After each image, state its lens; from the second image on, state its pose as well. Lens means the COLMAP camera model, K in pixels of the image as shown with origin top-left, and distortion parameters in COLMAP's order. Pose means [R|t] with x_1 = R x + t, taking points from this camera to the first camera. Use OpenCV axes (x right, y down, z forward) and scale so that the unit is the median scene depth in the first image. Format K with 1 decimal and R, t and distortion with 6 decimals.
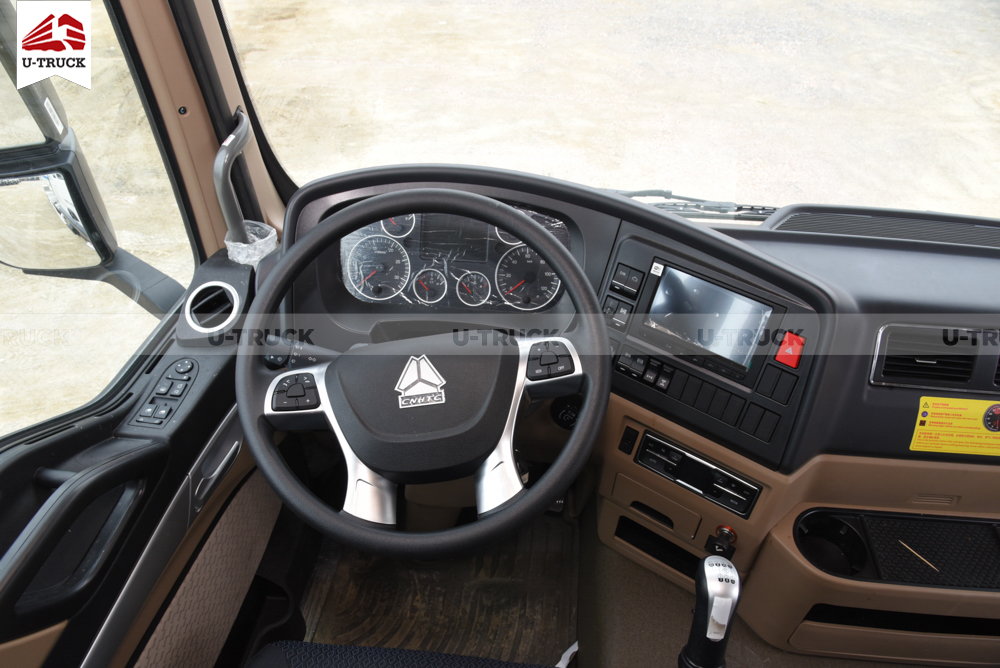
lens RADIAL K [[671.5, 0, 486.2], [0, 671.5, 358.3], [0, 0, 1]] dist [-0.116807, 0.055948]
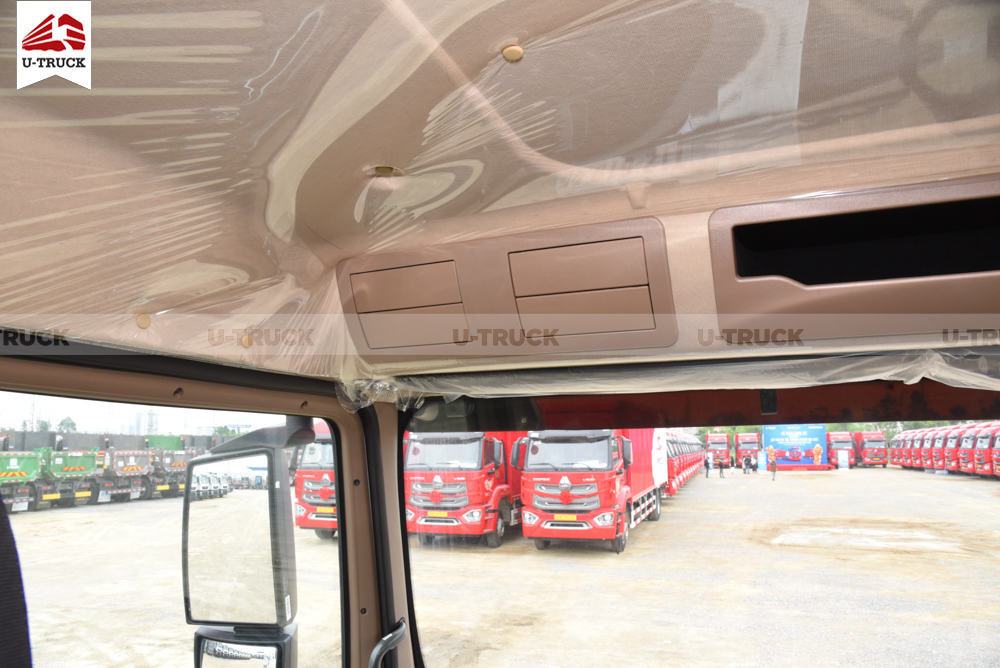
lens RADIAL K [[671.5, 0, 483.6], [0, 671.5, 355.1], [0, 0, 1]] dist [-0.116807, 0.055948]
pose [[0.937890, -0.050930, -0.343173, 0.315074], [-0.235910, 0.631652, -0.738486, 0.277425], [0.254377, 0.773577, 0.580405, -0.238316]]
